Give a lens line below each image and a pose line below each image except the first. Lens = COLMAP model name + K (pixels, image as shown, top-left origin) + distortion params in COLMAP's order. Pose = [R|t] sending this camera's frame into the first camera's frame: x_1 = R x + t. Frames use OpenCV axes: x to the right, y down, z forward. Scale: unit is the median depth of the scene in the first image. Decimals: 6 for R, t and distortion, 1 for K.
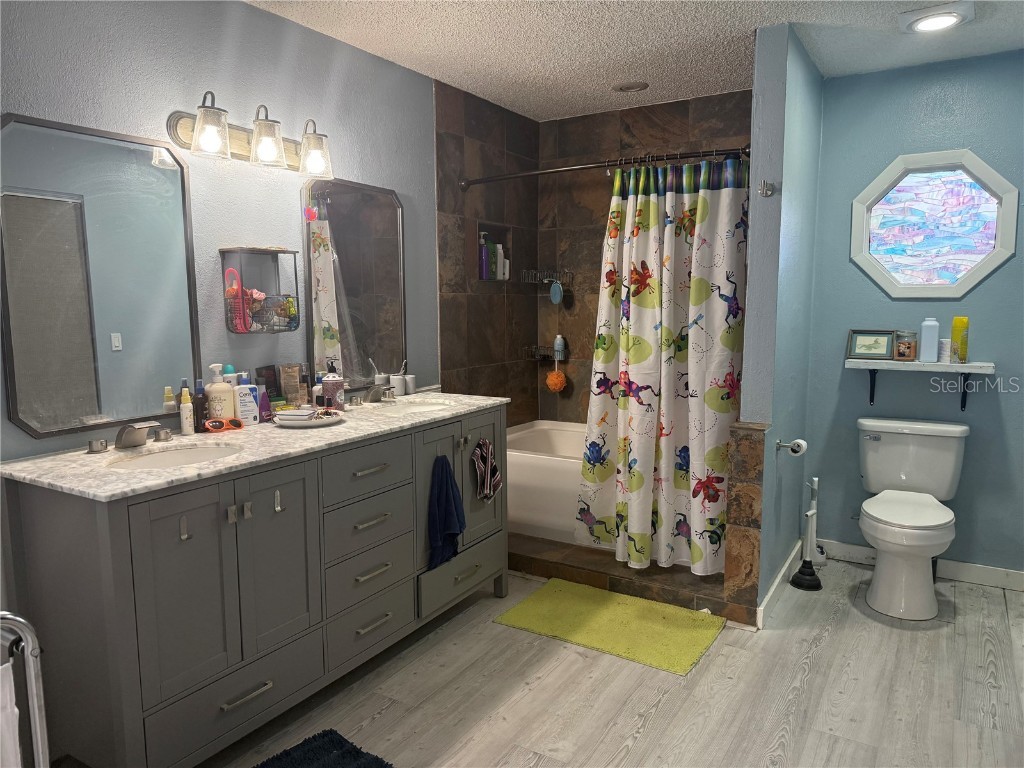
lens RADIAL K [[725.0, 0, 513.9], [0, 725.0, 385.6], [0, 0, 1]] dist [0.085191, -0.101555]
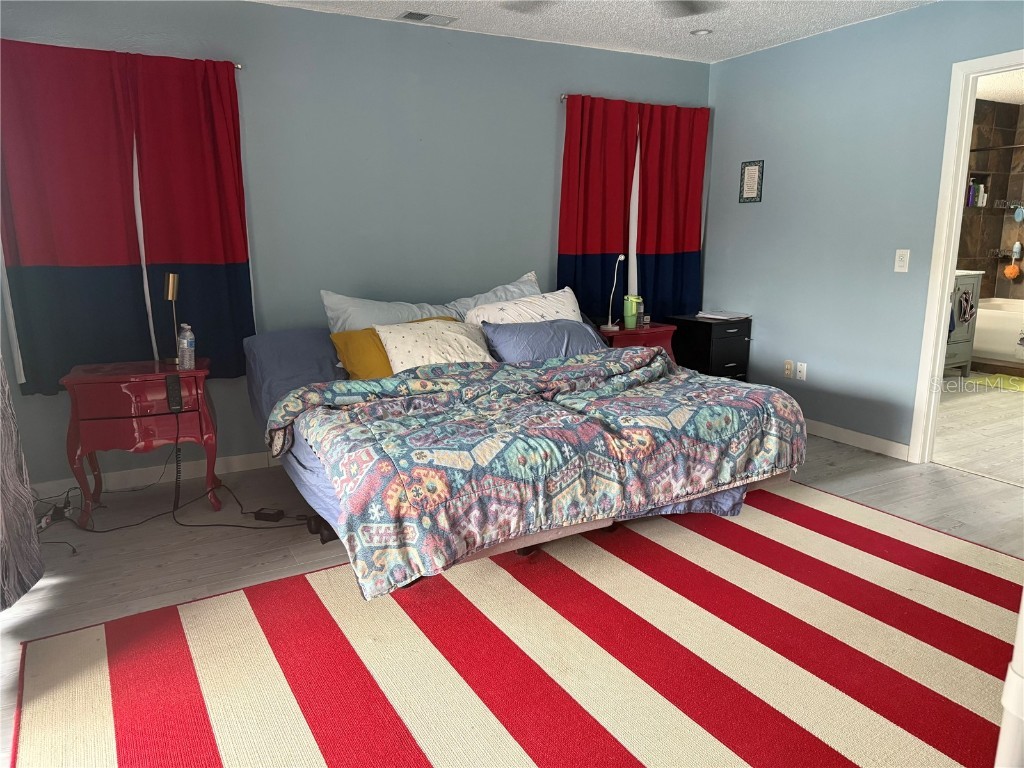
lens RADIAL K [[725.0, 0, 511.3], [0, 725.0, 382.6], [0, 0, 1]] dist [0.085191, -0.101555]
pose [[0.867027, 0.107216, -0.486589, -0.074622], [-0.058905, 0.991782, 0.113571, 0.109004], [0.494767, -0.069807, 0.866218, -0.891727]]
